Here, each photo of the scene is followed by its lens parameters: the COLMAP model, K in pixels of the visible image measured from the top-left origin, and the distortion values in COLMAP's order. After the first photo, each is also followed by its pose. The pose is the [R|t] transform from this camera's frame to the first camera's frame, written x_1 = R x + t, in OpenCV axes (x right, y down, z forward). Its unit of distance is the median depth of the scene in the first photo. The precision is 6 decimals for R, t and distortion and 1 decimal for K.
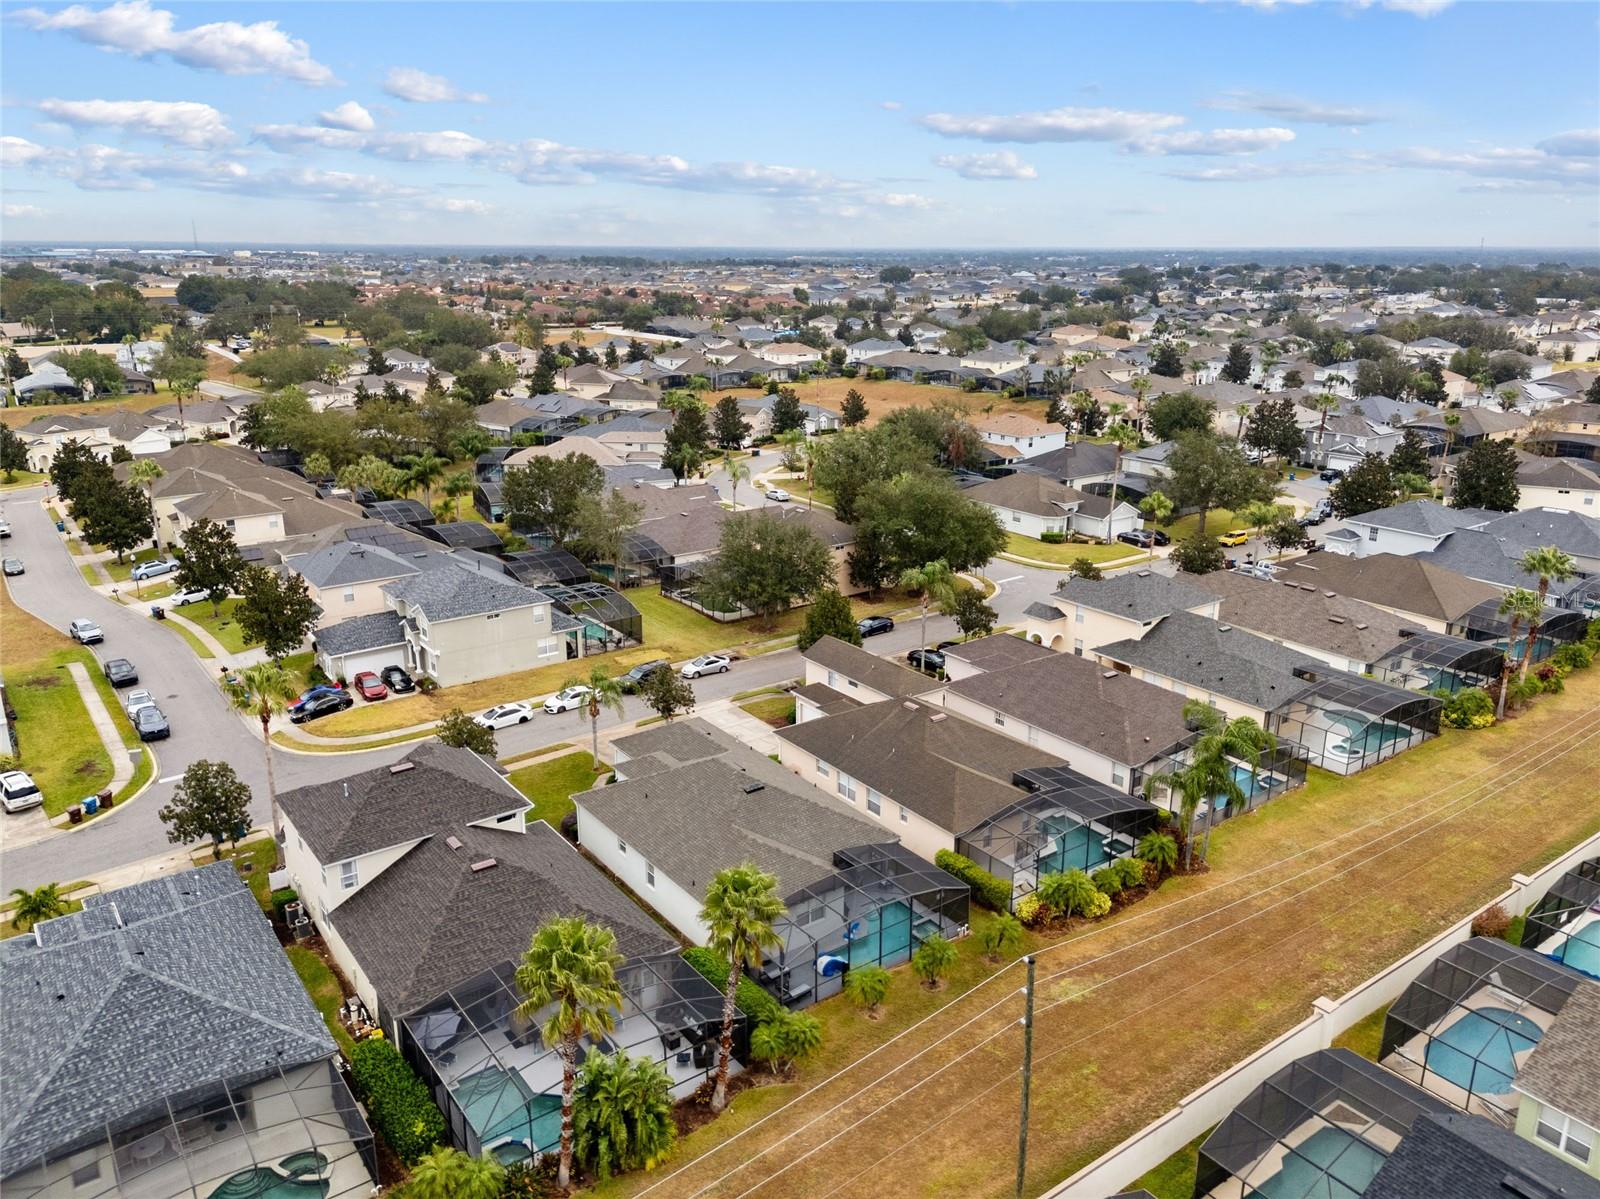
lens RADIAL K [[1186.3, 0, 803.9], [0, 1186.3, 594.9], [0, 0, 1]] dist [0.079806, -0.083366]
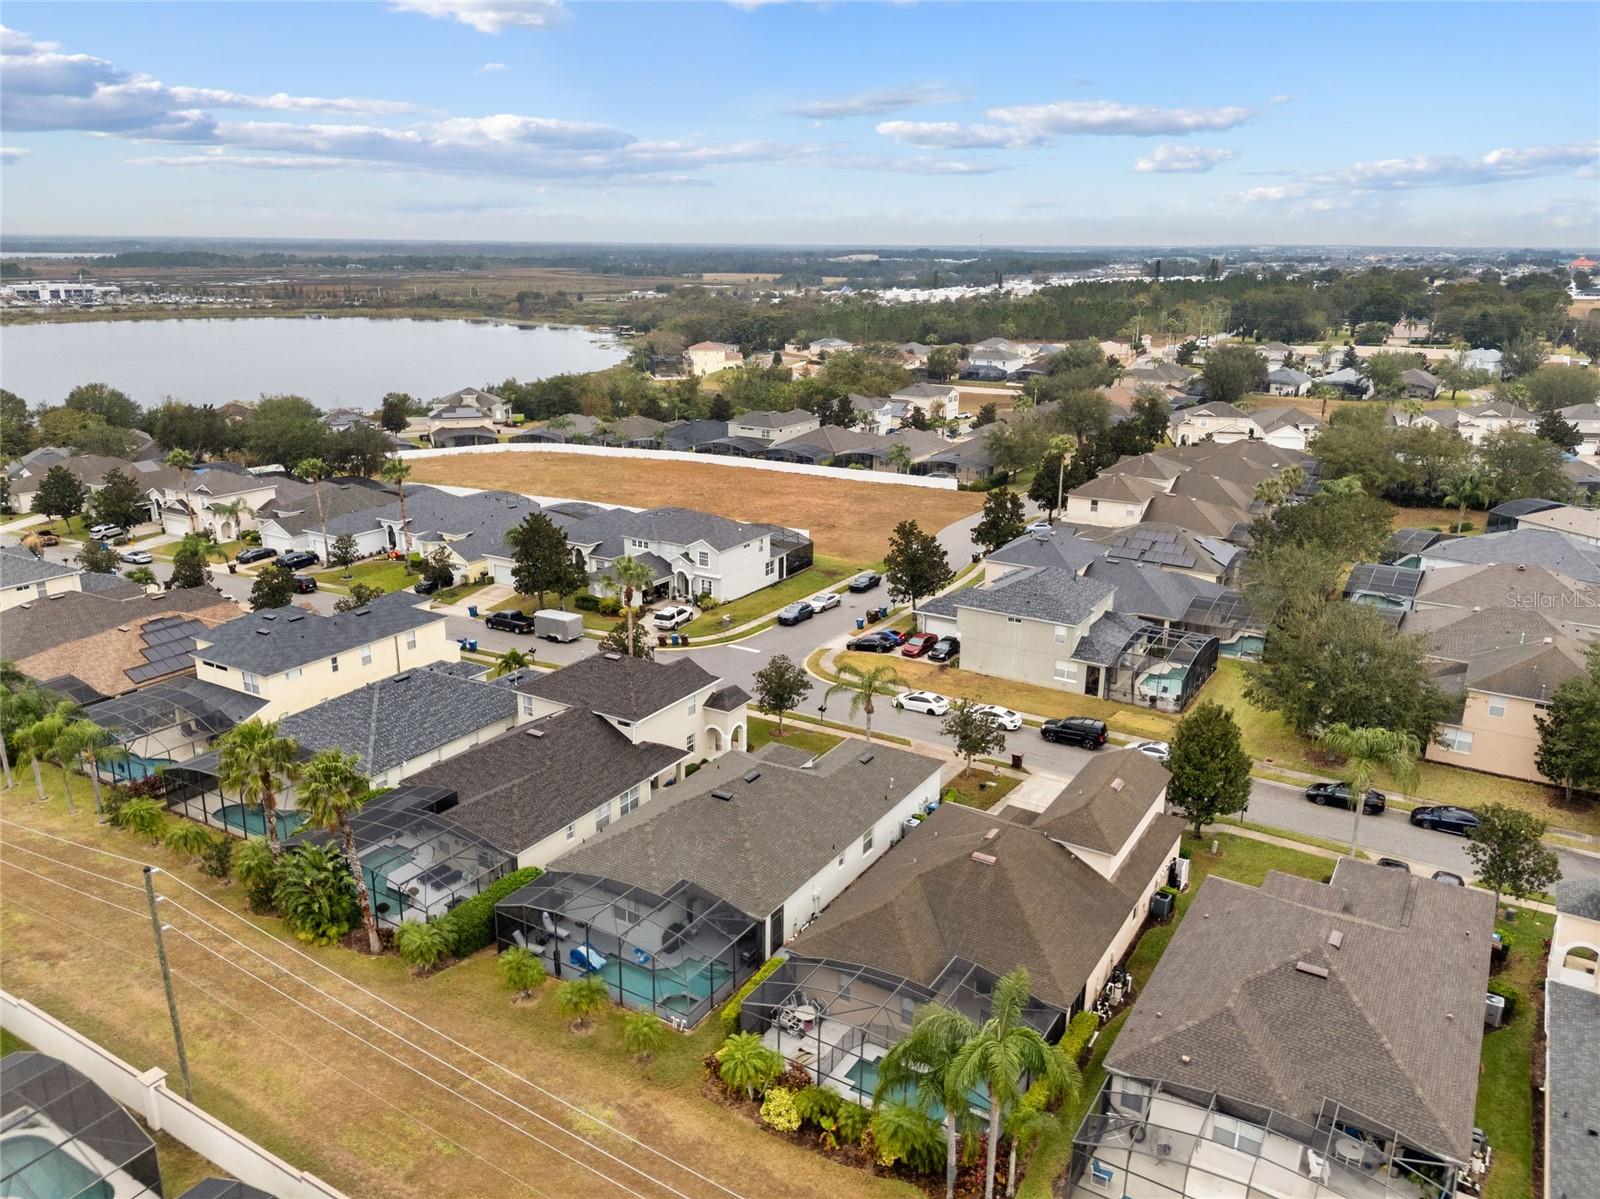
lens RADIAL K [[1186.3, 0, 803.9], [0, 1186.3, 594.9], [0, 0, 1]] dist [0.079806, -0.083366]
pose [[0.344820, 0.260086, -0.901917, 0.644473], [-0.264429, 0.948848, 0.172523, -0.143214], [0.900653, 0.179004, 0.395956, 0.495764]]
